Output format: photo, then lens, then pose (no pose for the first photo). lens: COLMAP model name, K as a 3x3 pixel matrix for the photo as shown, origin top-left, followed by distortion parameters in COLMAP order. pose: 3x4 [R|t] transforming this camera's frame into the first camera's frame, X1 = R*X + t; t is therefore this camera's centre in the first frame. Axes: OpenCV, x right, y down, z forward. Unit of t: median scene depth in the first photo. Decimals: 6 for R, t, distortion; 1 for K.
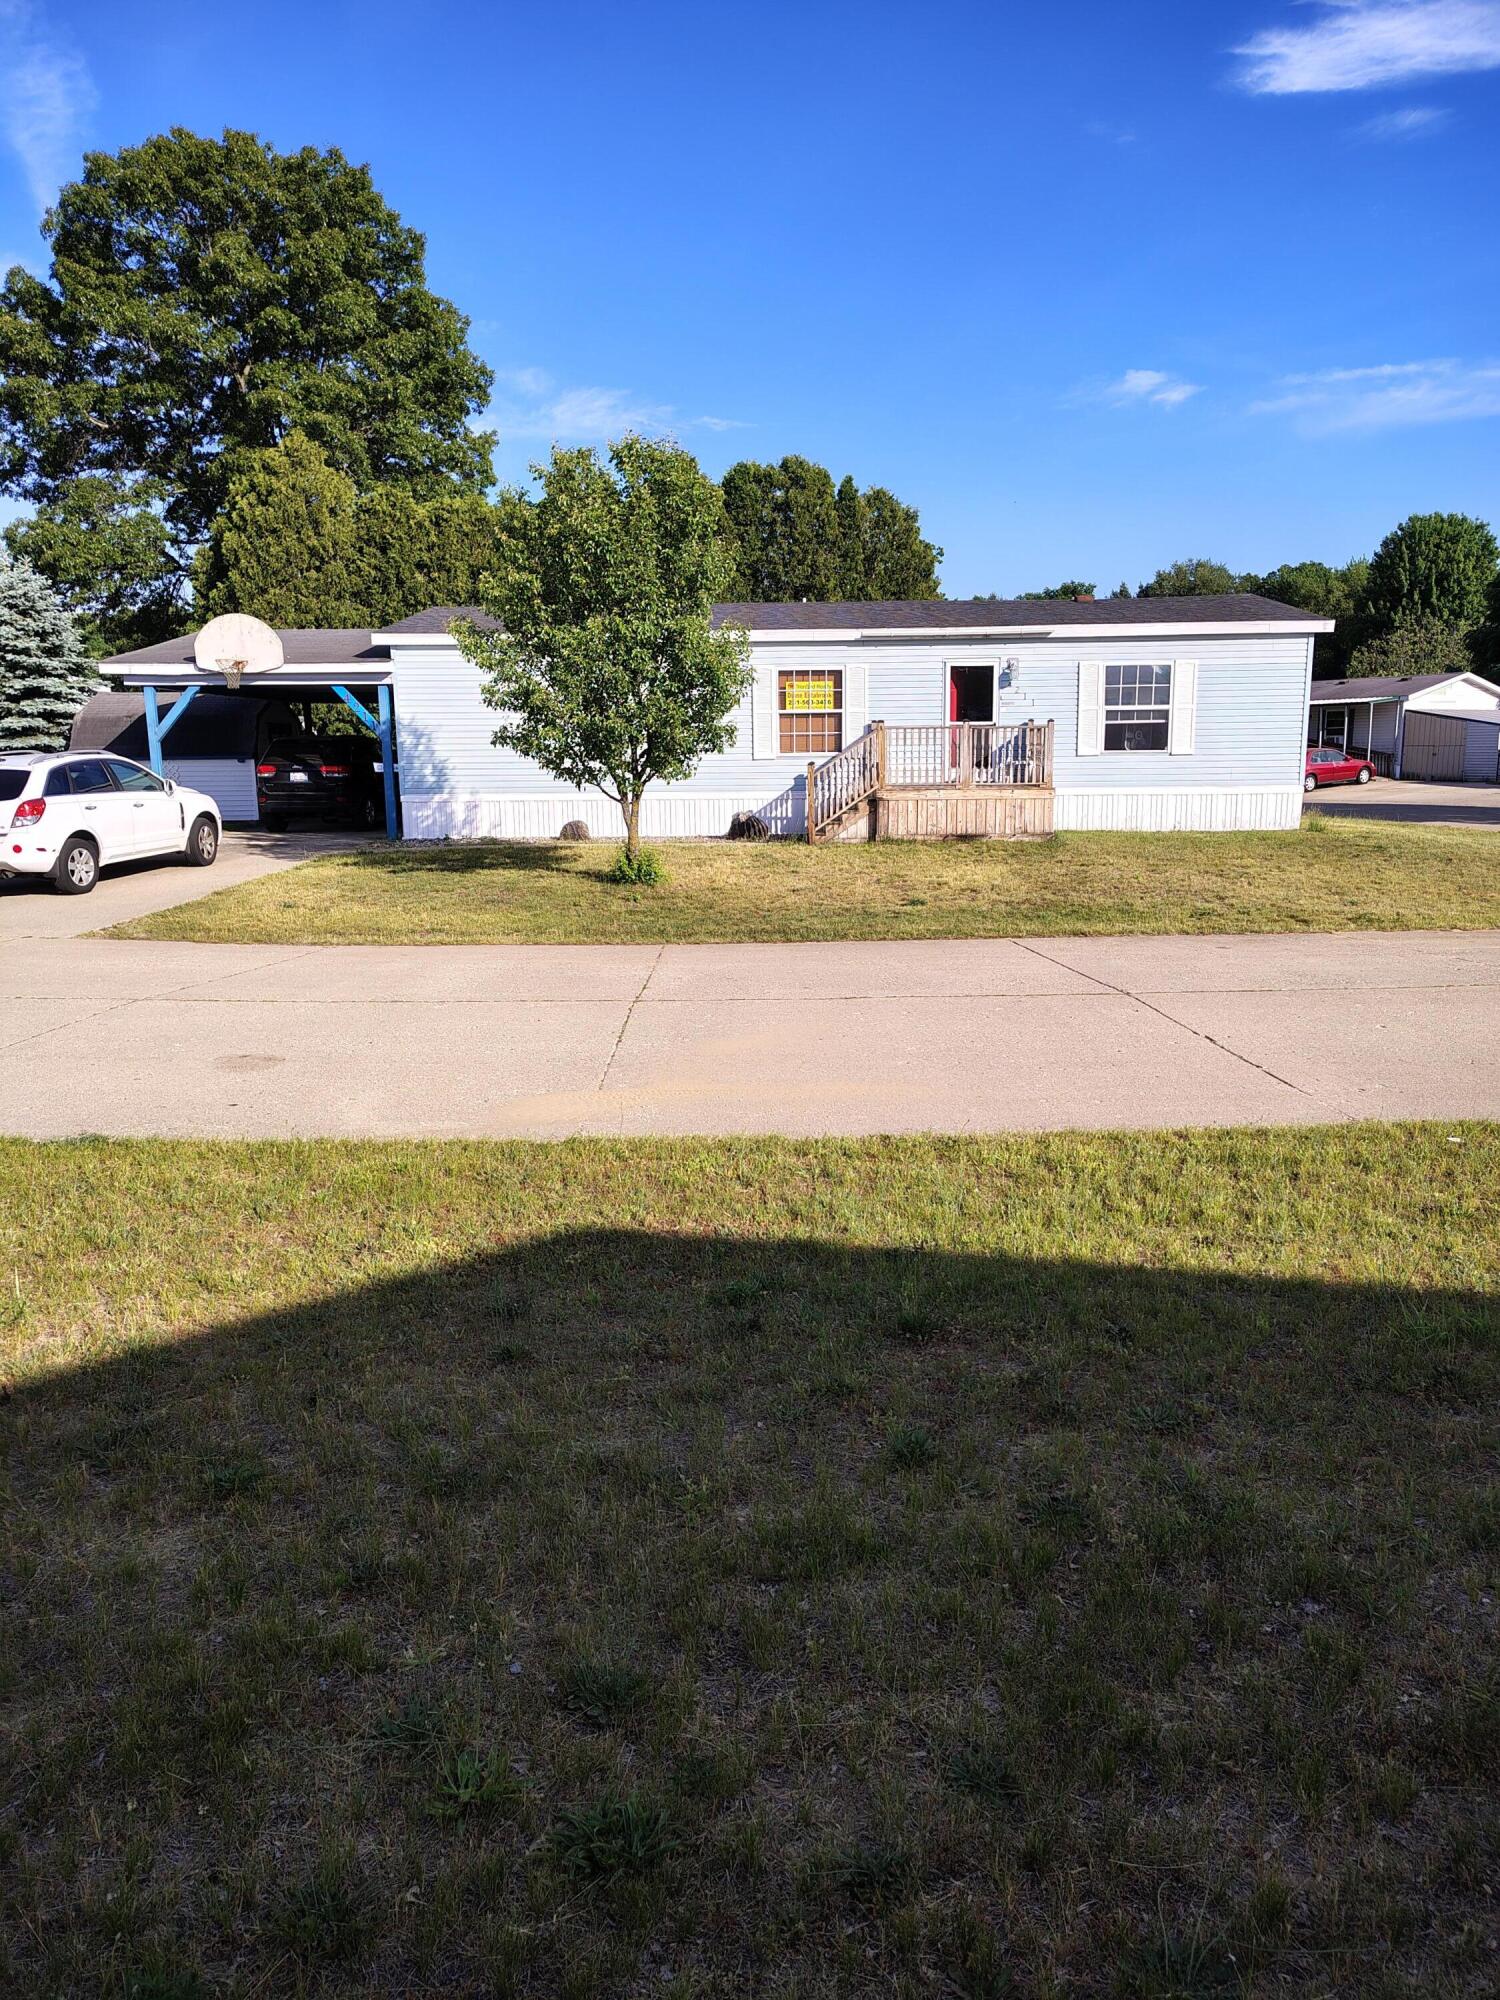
lens RADIAL K [[1351.4, 0, 752.0], [0, 1351.4, 987.5], [0, 0, 1]] dist [0.039044, -0.032454]
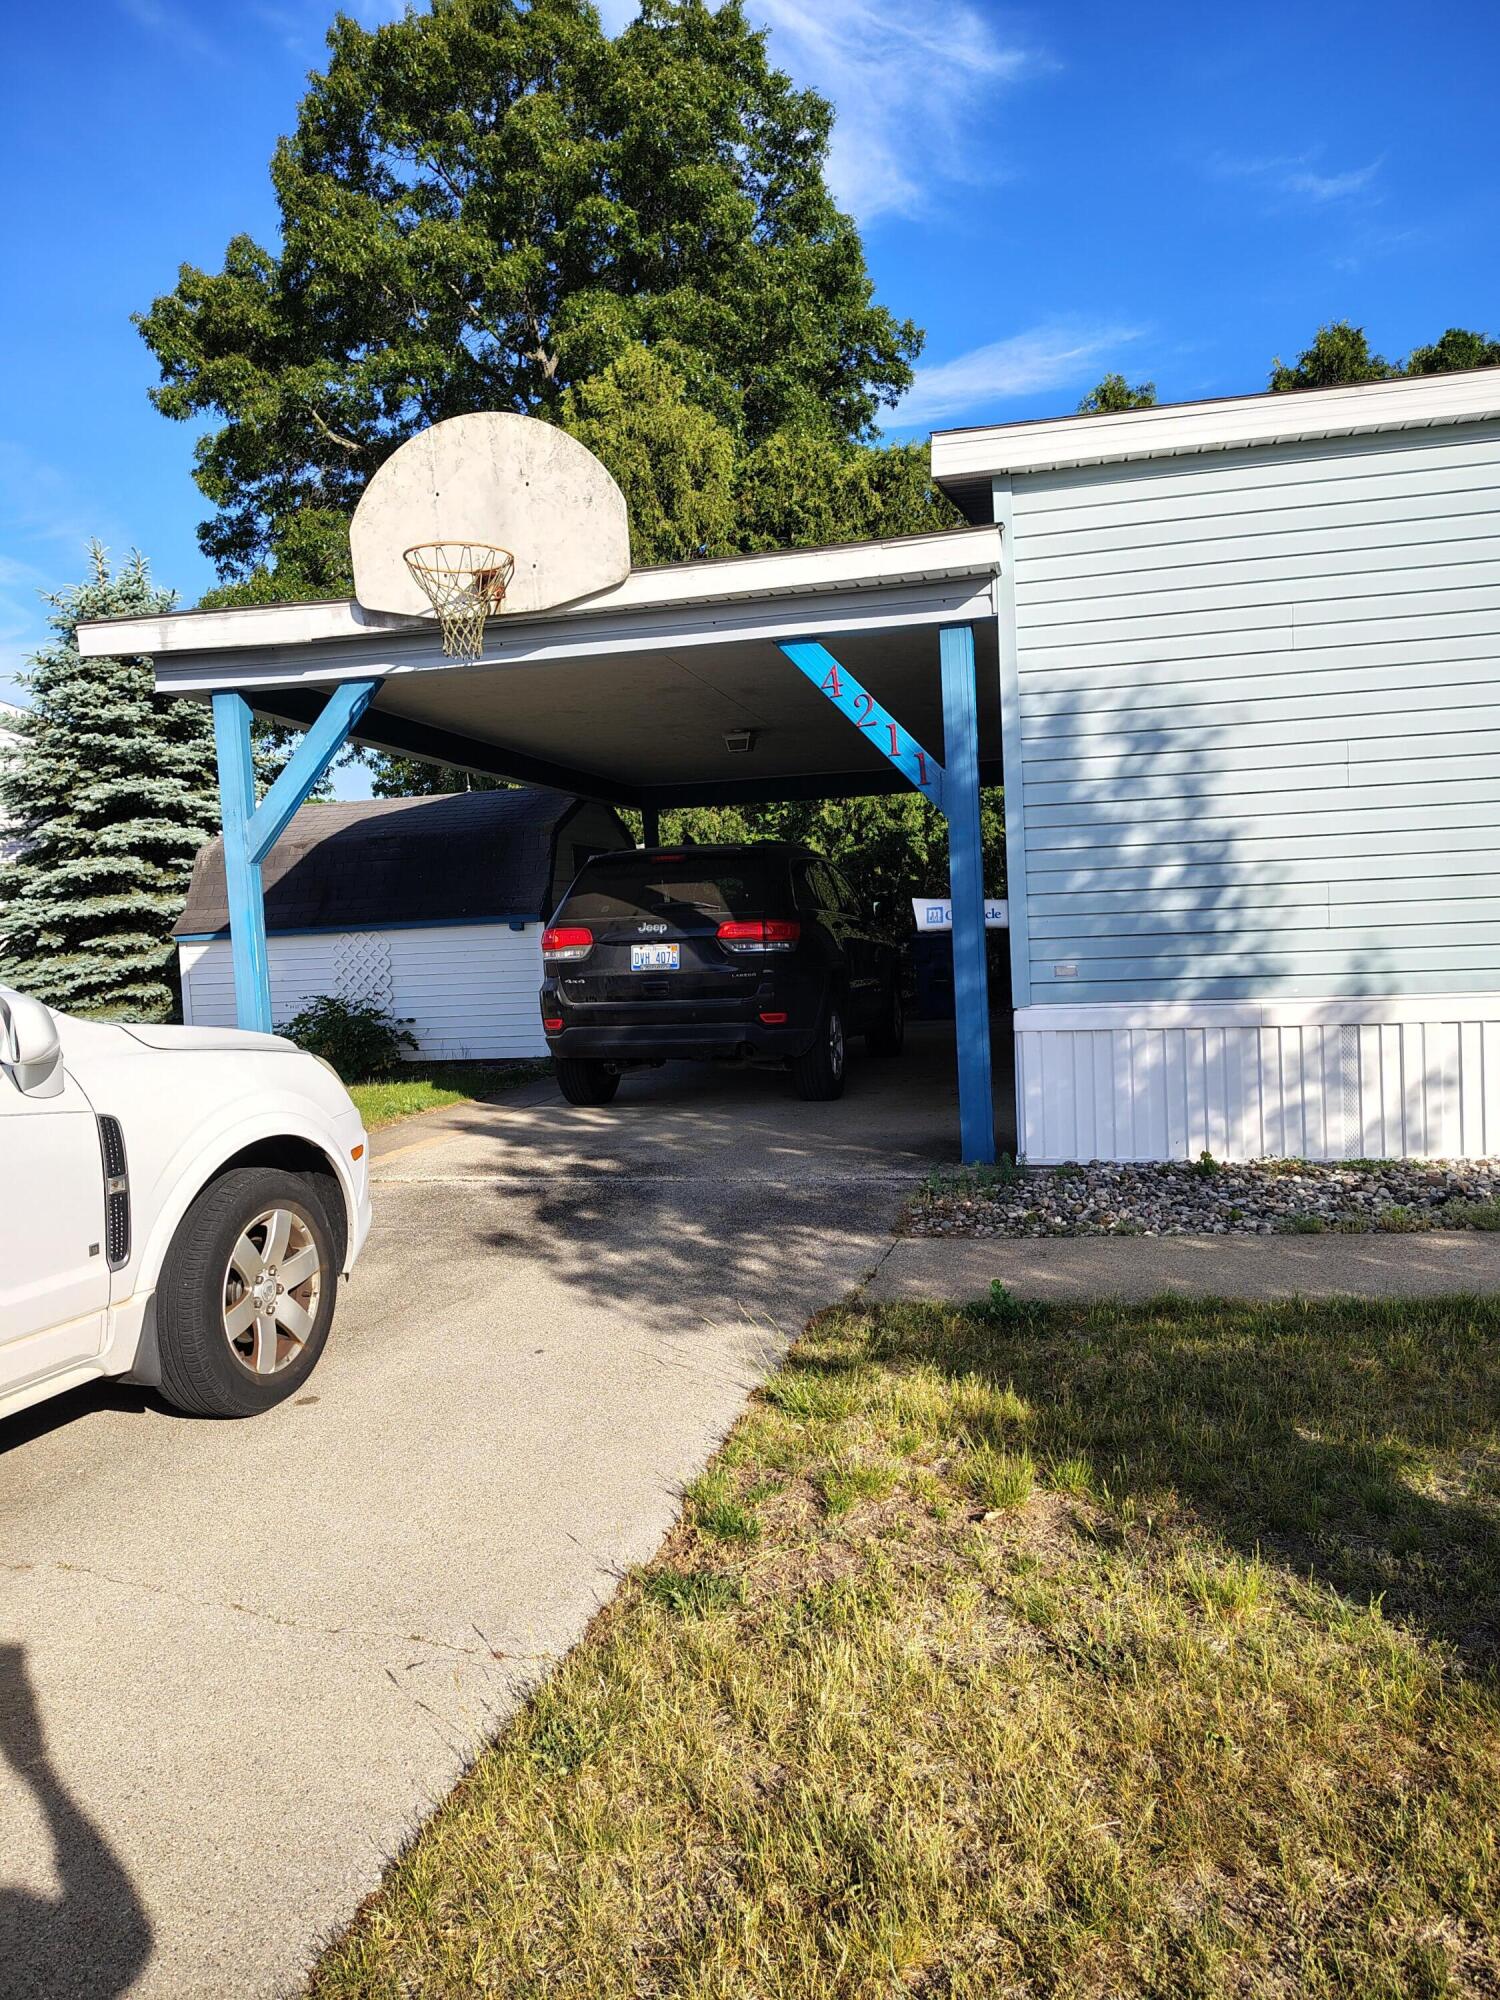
lens RADIAL K [[1351.4, 0, 752.3], [0, 1351.4, 1002.7], [0, 0, 1]] dist [0.039044, -0.032454]
pose [[0.977546, -0.024319, -0.209312, -0.208535], [-0.000012, 0.993311, -0.115466, -0.090629], [0.210720, 0.112875, 0.971008, 0.587700]]
